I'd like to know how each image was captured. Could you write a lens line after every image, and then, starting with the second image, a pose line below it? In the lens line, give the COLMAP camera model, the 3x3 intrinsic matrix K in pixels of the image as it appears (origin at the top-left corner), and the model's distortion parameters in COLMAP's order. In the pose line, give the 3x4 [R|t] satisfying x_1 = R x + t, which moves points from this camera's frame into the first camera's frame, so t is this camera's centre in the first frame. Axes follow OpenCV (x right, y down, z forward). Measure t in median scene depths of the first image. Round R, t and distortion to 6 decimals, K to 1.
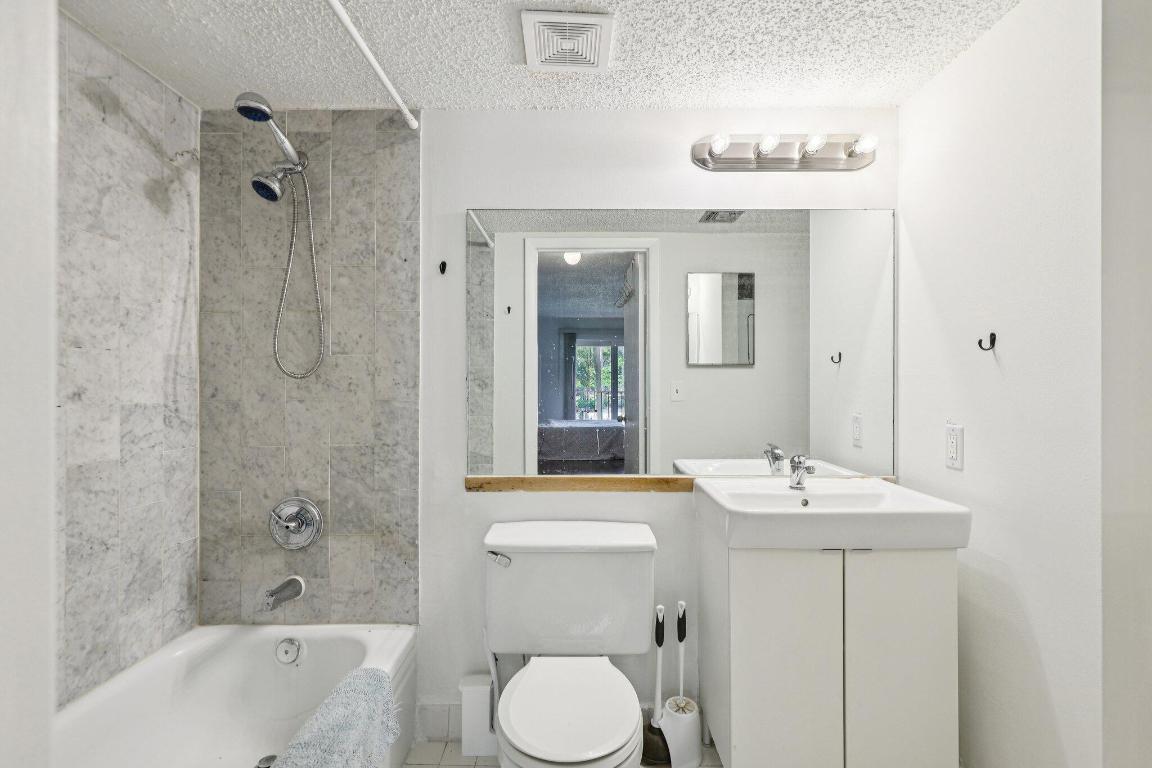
lens RADIAL K [[526.6, 0, 581.3], [0, 526.6, 383.8], [0, 0, 1]] dist [-0.002155, -0.001485]
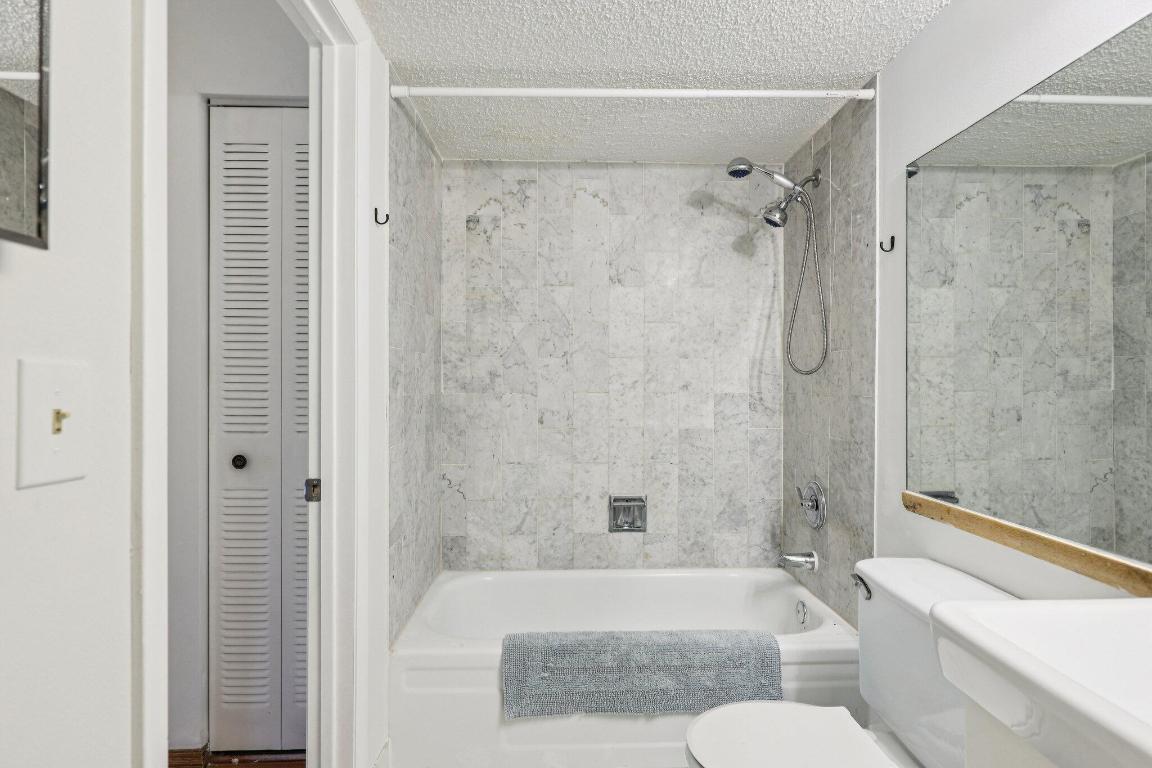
lens RADIAL K [[596.2, 0, 578.9], [0, 596.2, 383.1], [0, 0, 1]] dist [-0.005412, -0.000223]
pose [[0.009874, 0.001546, -0.999950, 0.787281], [0.002593, 0.999995, 0.001572, 0.005218], [0.999948, -0.002609, 0.009870, 0.538010]]
